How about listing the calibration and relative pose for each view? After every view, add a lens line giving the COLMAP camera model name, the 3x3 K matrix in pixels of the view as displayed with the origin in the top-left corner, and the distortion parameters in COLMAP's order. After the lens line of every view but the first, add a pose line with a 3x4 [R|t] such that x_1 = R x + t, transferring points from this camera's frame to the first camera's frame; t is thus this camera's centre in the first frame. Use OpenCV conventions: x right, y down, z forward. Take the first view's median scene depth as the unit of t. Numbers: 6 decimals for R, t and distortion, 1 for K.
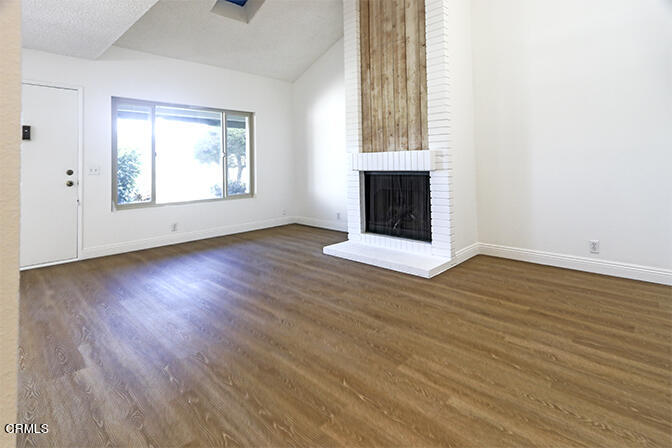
lens RADIAL K [[341.8, 0, 335.8], [0, 341.8, 155.7], [0, 0, 1]] dist [0.024701, 0.000121]
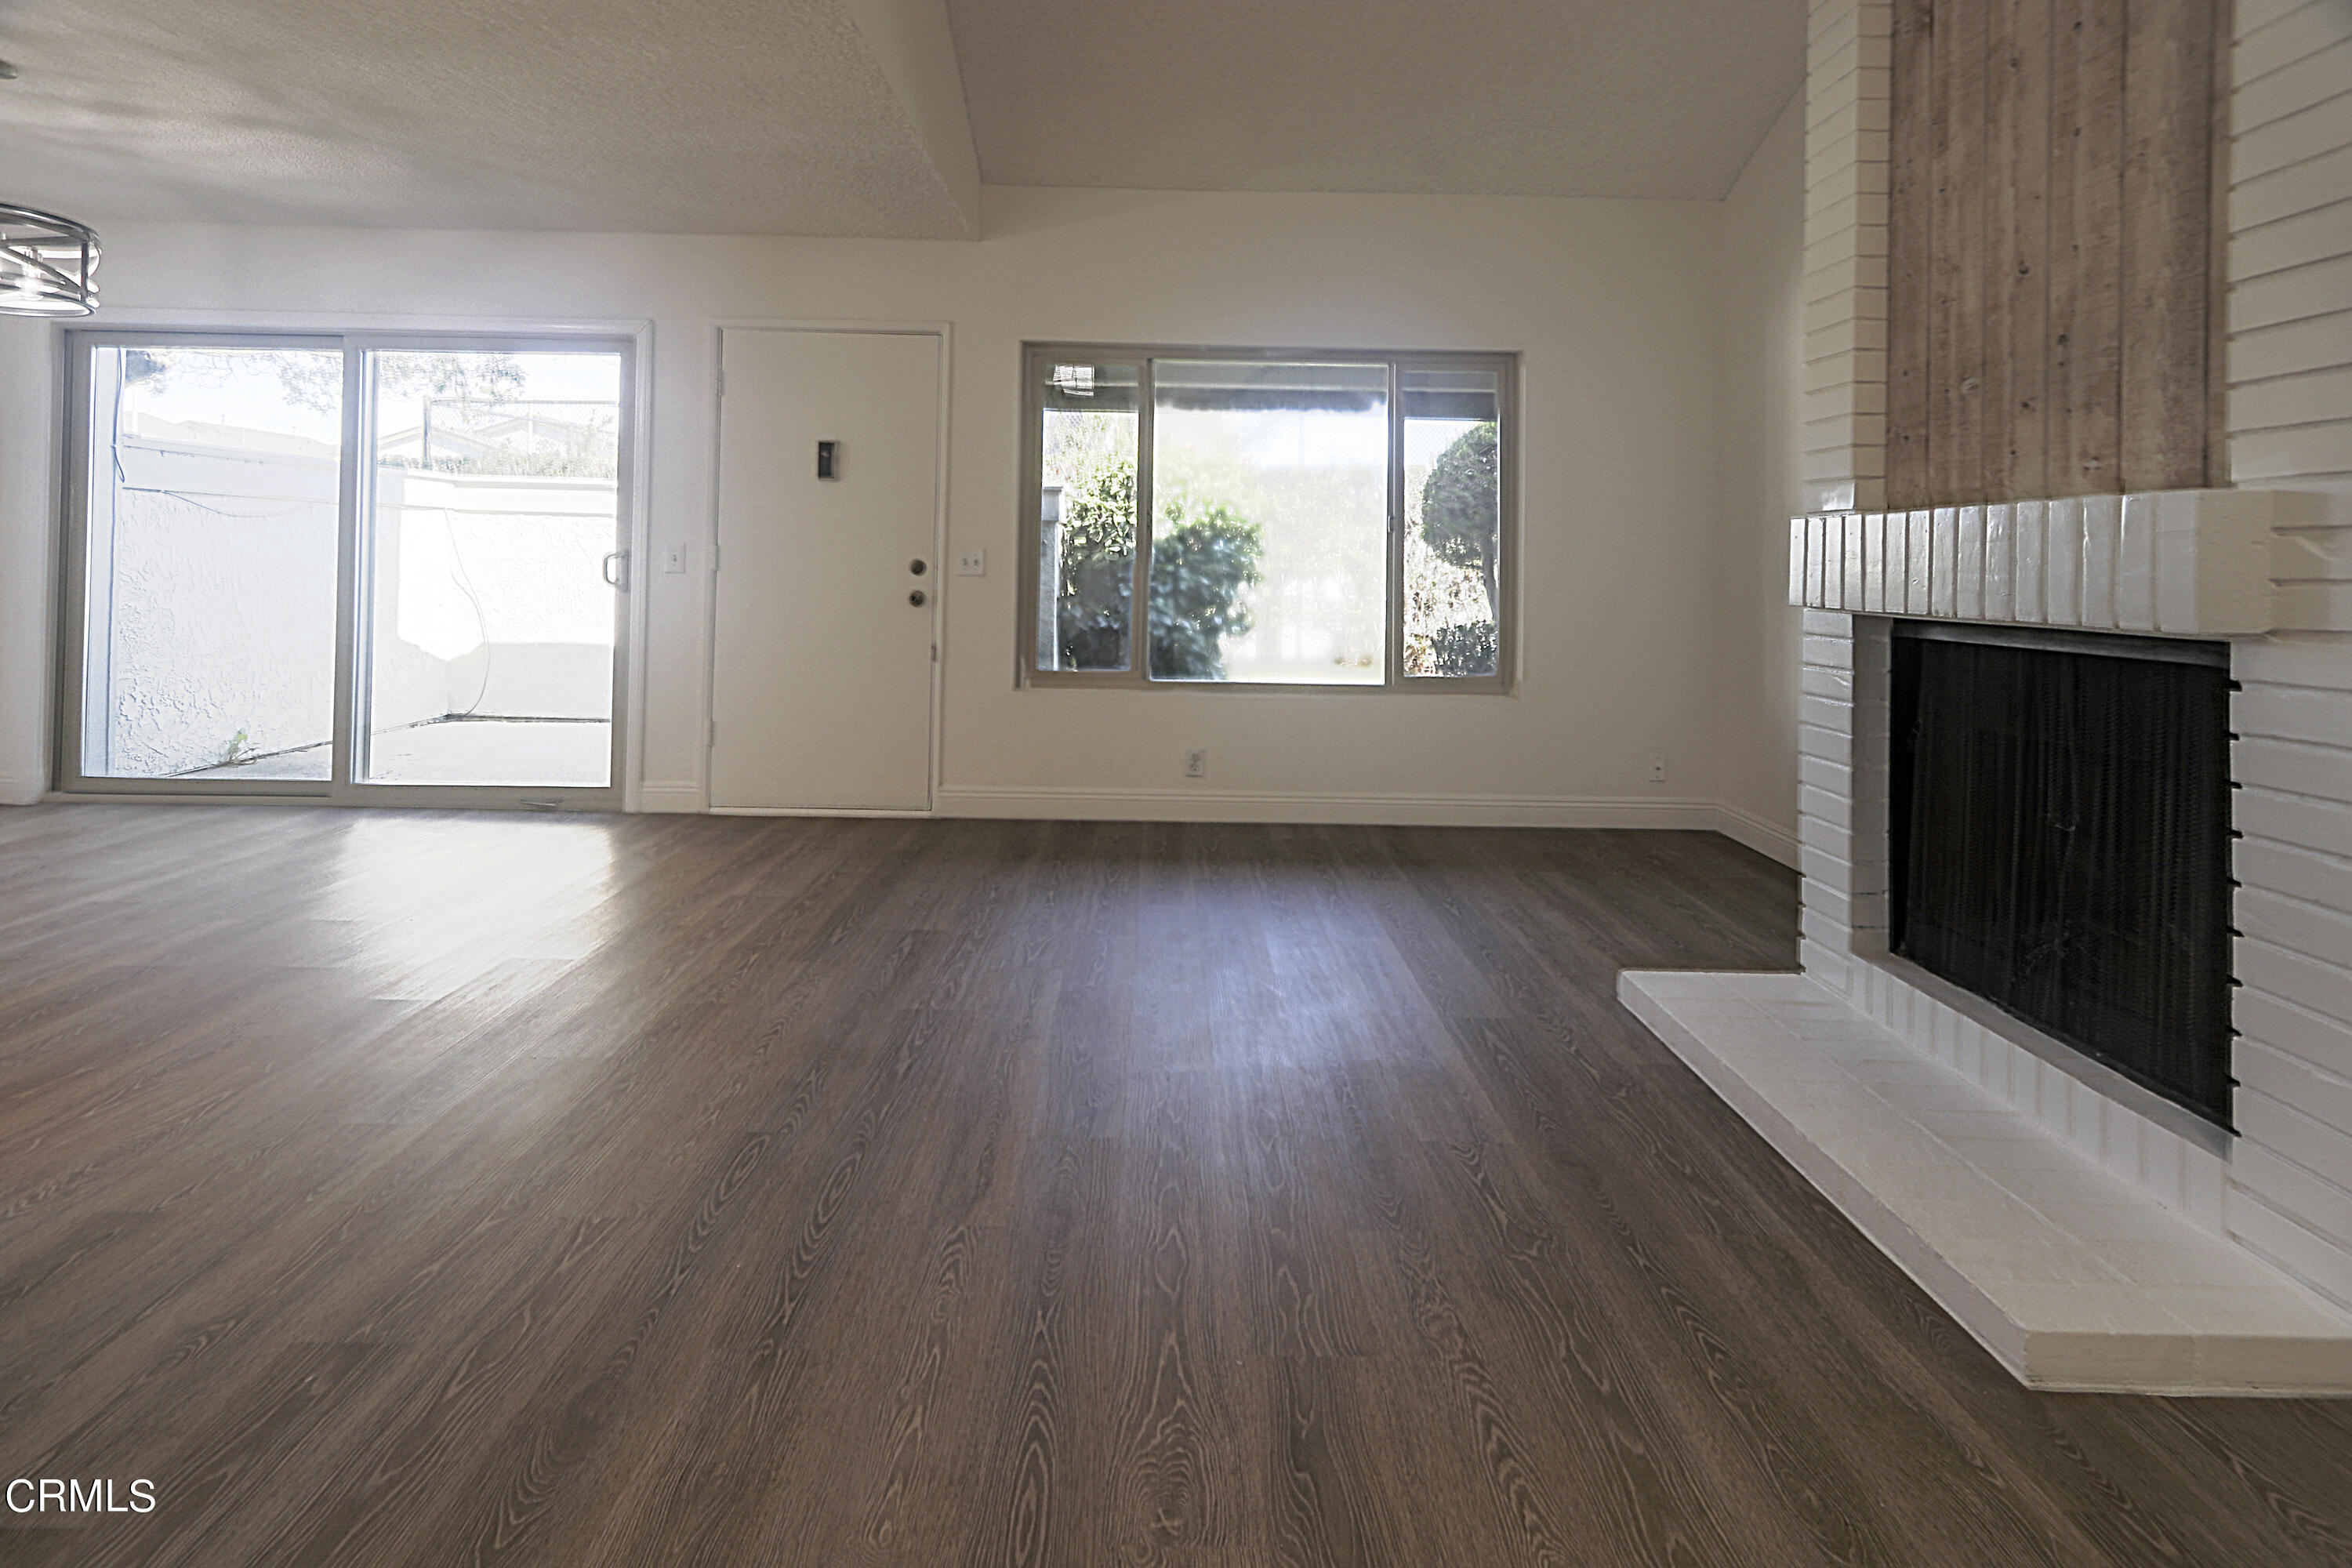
lens RADIAL K [[1196.3, 0, 1175.5], [0, 1196.3, 545.0], [0, 0, 1]] dist [0.024701, 0.000121]
pose [[0.702265, 0.019679, -0.711644, 0.296853], [-0.011648, 0.999802, 0.016152, 0.002346], [0.711821, -0.003054, 0.702355, 0.312495]]
